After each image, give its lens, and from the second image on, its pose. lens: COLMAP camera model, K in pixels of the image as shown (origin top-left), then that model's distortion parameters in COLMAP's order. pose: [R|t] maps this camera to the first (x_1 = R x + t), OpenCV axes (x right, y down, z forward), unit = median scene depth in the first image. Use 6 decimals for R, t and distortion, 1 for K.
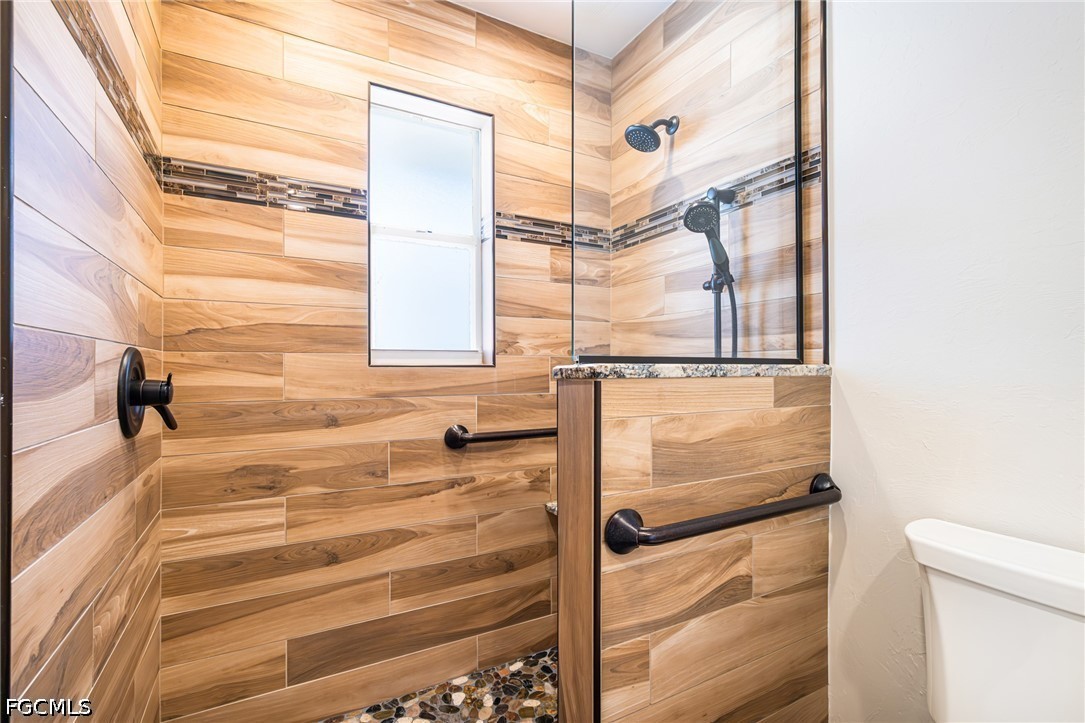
lens RADIAL K [[477.7, 0, 543.4], [0, 477.7, 365.7], [0, 0, 1]] dist [-0.001220, 0.000674]
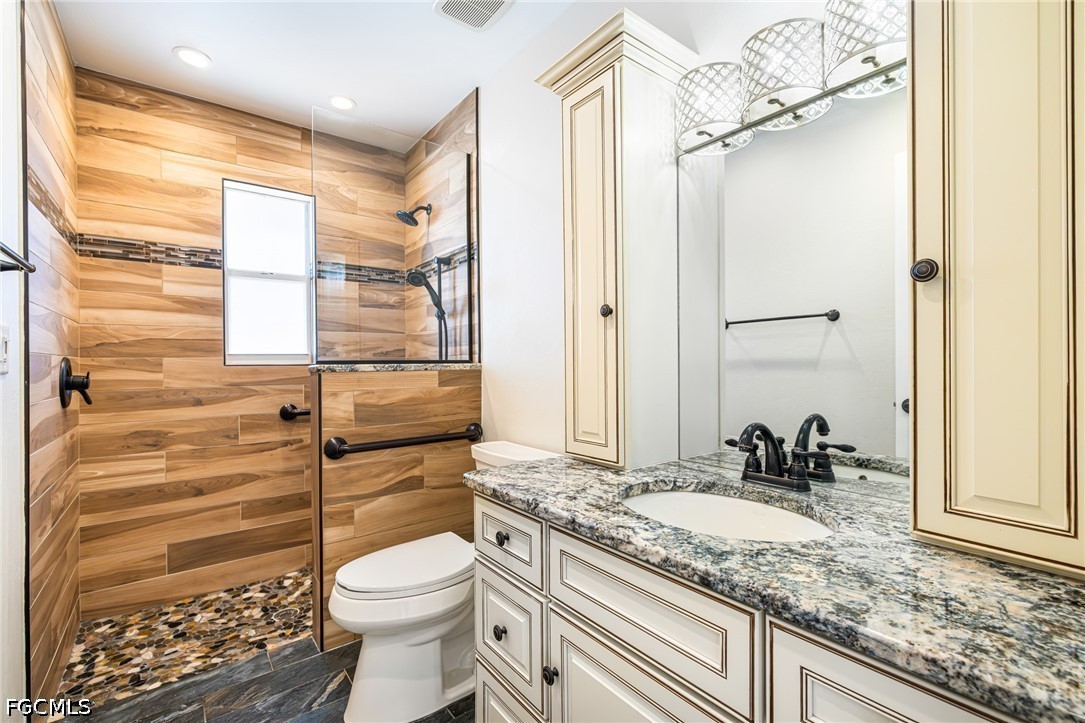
lens RADIAL K [[477.7, 0, 513.9], [0, 477.7, 360.6], [0, 0, 1]] dist [-0.001220, 0.000674]
pose [[0.995407, -0.007527, 0.095440, 0.437170], [0.007450, 0.999972, 0.001164, -0.010829], [-0.095447, -0.000448, 0.995434, -0.643207]]
